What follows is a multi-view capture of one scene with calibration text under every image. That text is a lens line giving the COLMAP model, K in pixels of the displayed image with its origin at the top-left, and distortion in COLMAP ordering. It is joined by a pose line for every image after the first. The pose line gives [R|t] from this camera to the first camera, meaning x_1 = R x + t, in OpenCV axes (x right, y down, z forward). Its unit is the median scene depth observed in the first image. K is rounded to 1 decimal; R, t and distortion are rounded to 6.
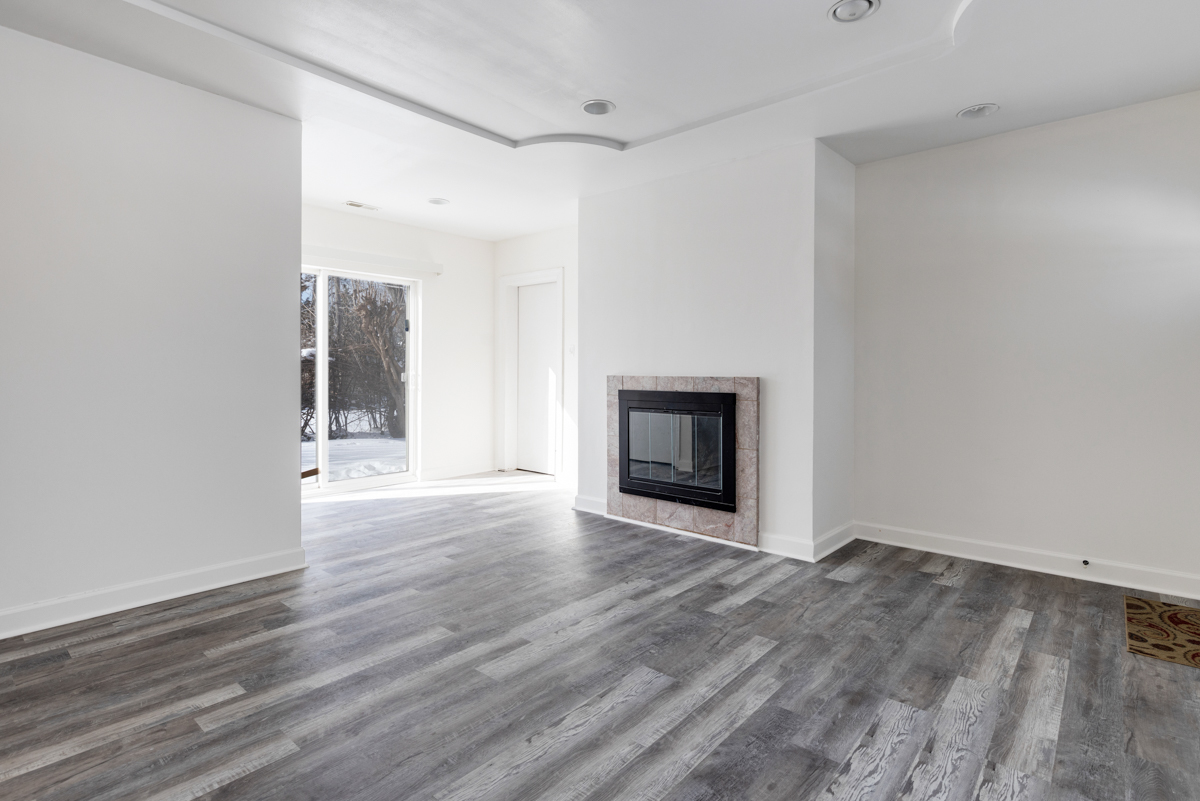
lens RADIAL K [[547.7, 0, 601.2], [0, 547.7, 388.7], [0, 0, 1]] dist [0.009374, 0.000039]
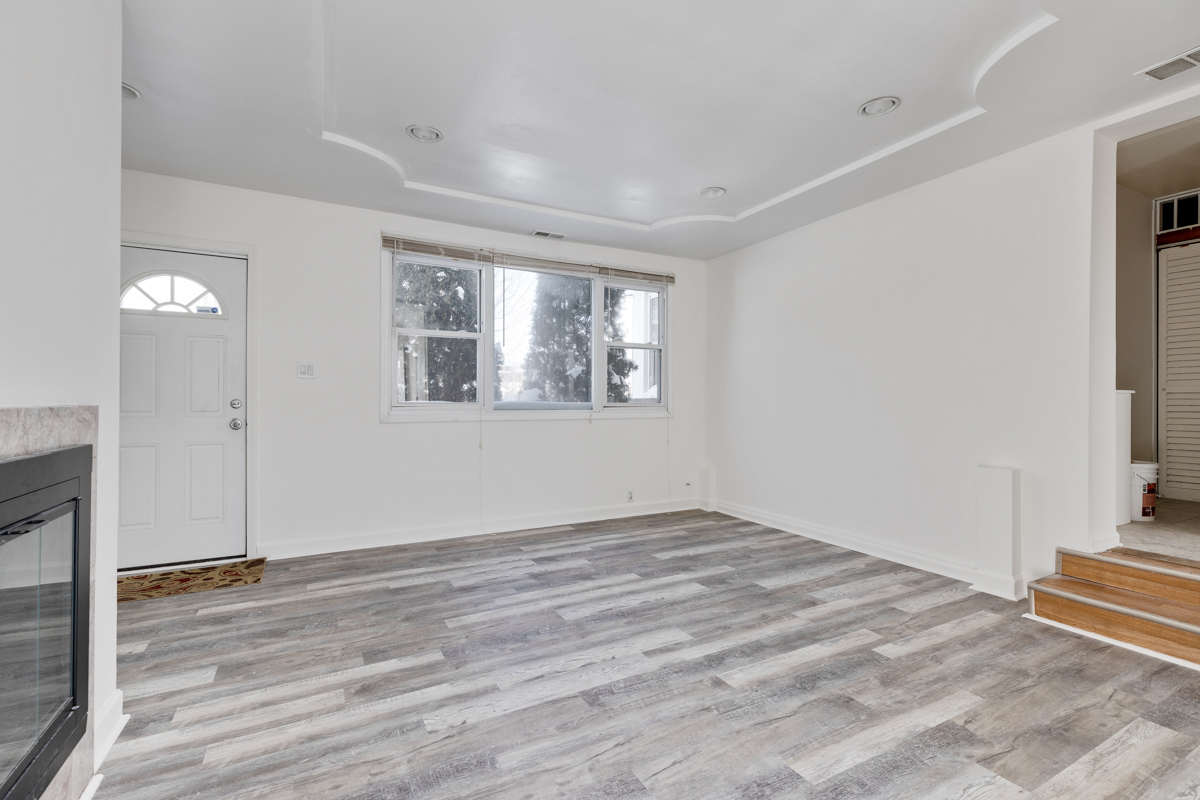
lens RADIAL K [[532.4, 0, 600.0], [0, 532.4, 400.0], [0, 0, 1]] dist [0.000906, 0.000125]
pose [[-0.926905, -0.004221, 0.375272, -0.443029], [0.007575, 0.999523, 0.029953, -0.055869], [-0.375220, 0.030606, -0.926430, 1.996736]]
